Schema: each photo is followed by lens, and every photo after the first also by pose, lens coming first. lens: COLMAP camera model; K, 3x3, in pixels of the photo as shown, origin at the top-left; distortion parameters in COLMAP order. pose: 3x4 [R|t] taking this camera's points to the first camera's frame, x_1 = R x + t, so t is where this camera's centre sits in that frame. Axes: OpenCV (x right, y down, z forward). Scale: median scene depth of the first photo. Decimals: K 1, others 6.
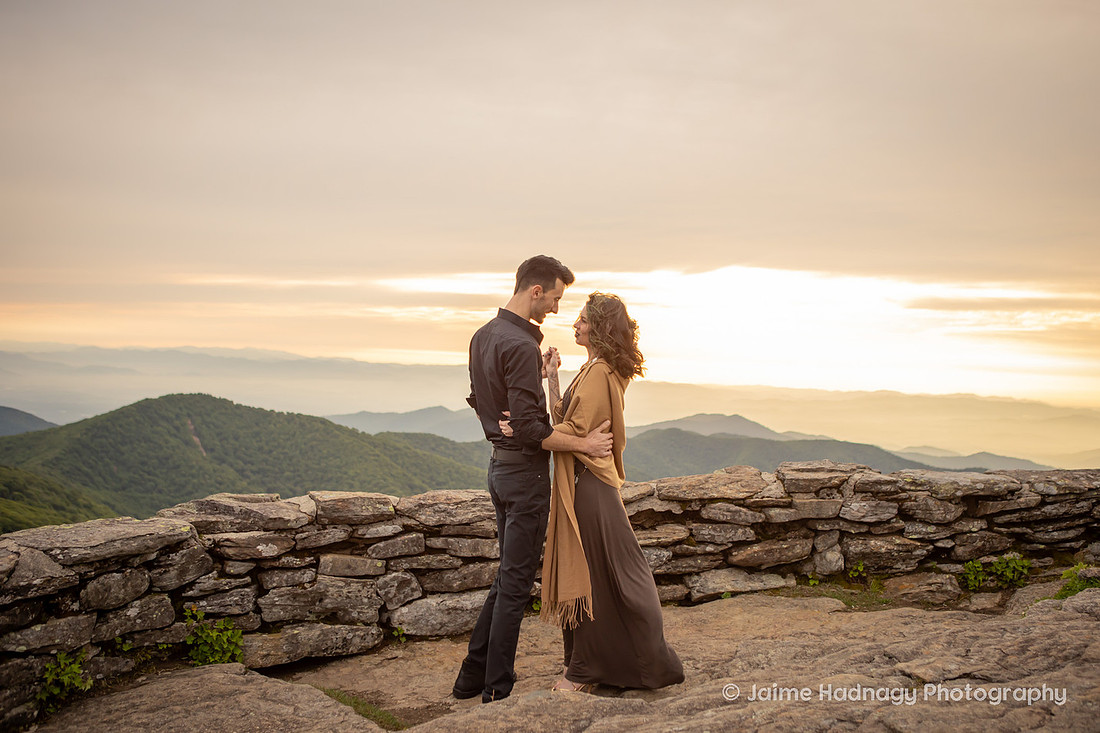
lens RADIAL K [[1094.0, 0, 579.5], [0, 1094.0, 360.3], [0, 0, 1]] dist [-0.044928, 0.000000]
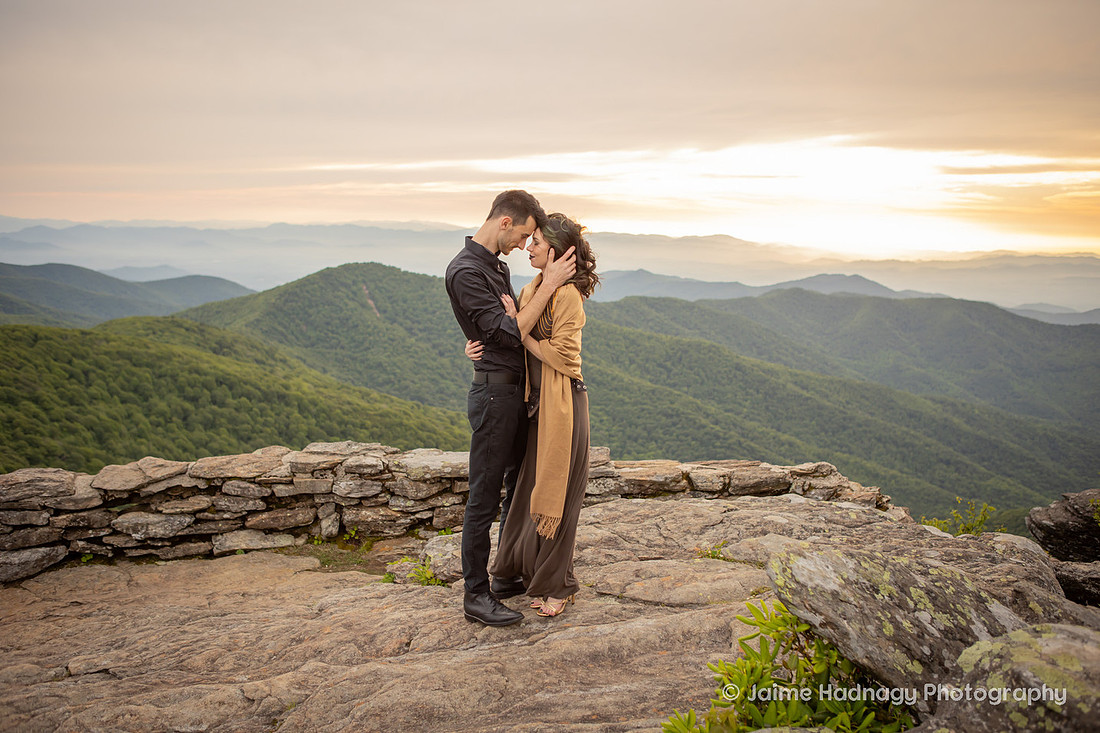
lens RADIAL K [[990.1, 0, 551.4], [0, 990.1, 367.1], [0, 0, 1]] dist [-0.083876, 0.112729]
pose [[0.987411, 0.001720, -0.158163, 0.657575], [0.020474, 0.990138, 0.138591, -0.147115], [0.156842, -0.140084, 0.977638, -0.036787]]
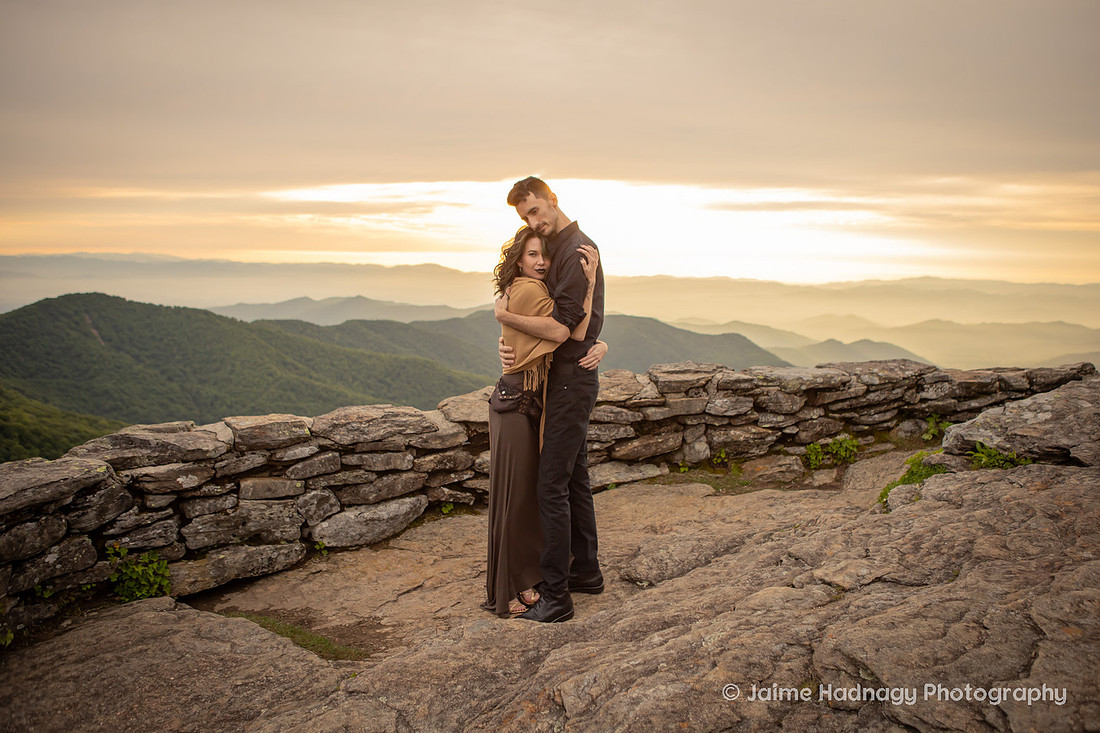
lens RADIAL K [[874.9, 0, 569.6], [0, 874.9, 351.9], [0, 0, 1]] dist [-0.093338, 0.091574]
pose [[0.985485, -0.037110, 0.165659, -0.051516], [0.018553, 0.993514, 0.112186, -0.024692], [-0.168748, -0.107484, 0.979781, 0.131987]]
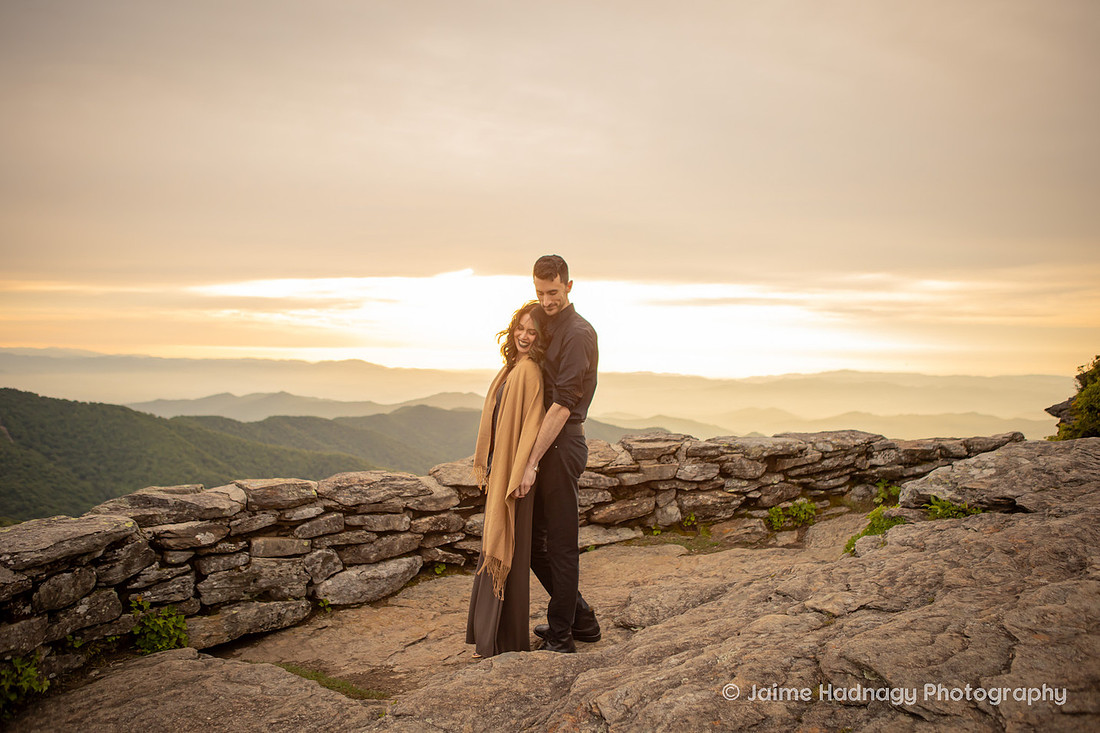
lens RADIAL K [[873.5, 0, 546.7], [0, 873.5, 364.1], [0, 0, 1]] dist [-0.087966, 0.090574]
pose [[0.973706, -0.023579, 0.226584, -0.120744], [0.019866, 0.999629, 0.018651, -0.004935], [-0.226939, -0.013659, 0.973813, 0.082700]]
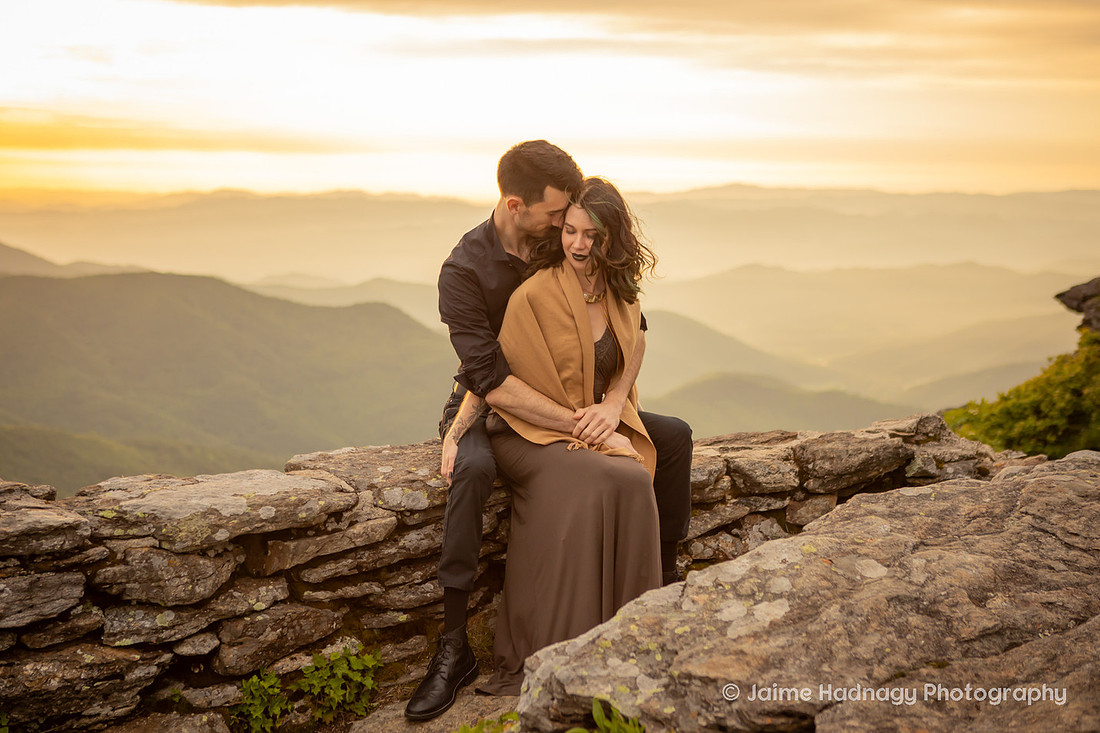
lens RADIAL K [[1748.5, 0, 514.6], [0, 1748.5, 364.5], [0, 0, 1]] dist [0.051212, 0.000000]
pose [[0.906727, -0.077135, 0.414604, 0.164381], [0.024585, 0.991126, 0.130629, -0.038767], [-0.421001, -0.108252, 0.900578, 0.304941]]
